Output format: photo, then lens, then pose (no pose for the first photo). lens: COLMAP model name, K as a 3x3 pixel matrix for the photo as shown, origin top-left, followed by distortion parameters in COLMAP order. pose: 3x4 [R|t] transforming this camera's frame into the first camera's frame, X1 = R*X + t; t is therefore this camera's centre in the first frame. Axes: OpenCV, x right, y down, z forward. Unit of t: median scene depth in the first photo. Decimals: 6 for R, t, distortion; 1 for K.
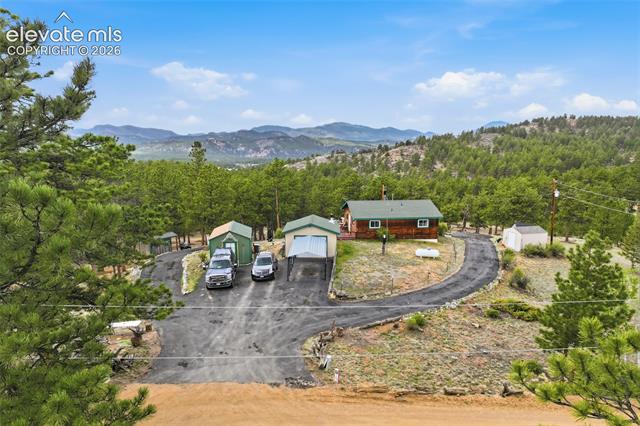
lens RADIAL K [[465.6, 0, 320.0], [0, 465.6, 213.0], [0, 0, 1]] dist [-0.002157, 0.000788]
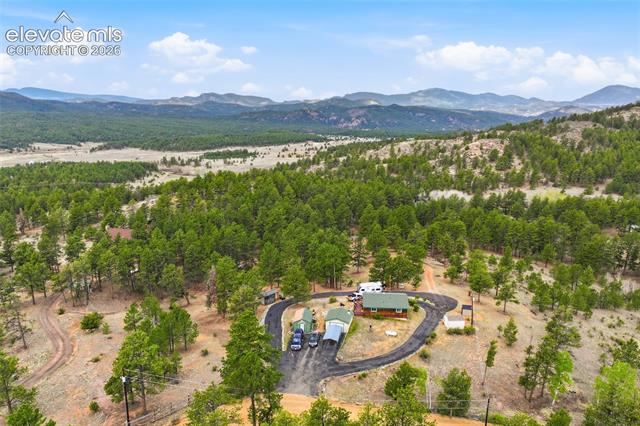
lens RADIAL K [[465.6, 0, 320.0], [0, 465.6, 213.0], [0, 0, 1]] dist [-0.002157, 0.000788]
pose [[0.980733, 0.047925, -0.189384, 0.234018], [-0.032607, 0.996000, 0.083190, -0.516384], [0.192613, -0.075412, 0.978373, -0.921937]]
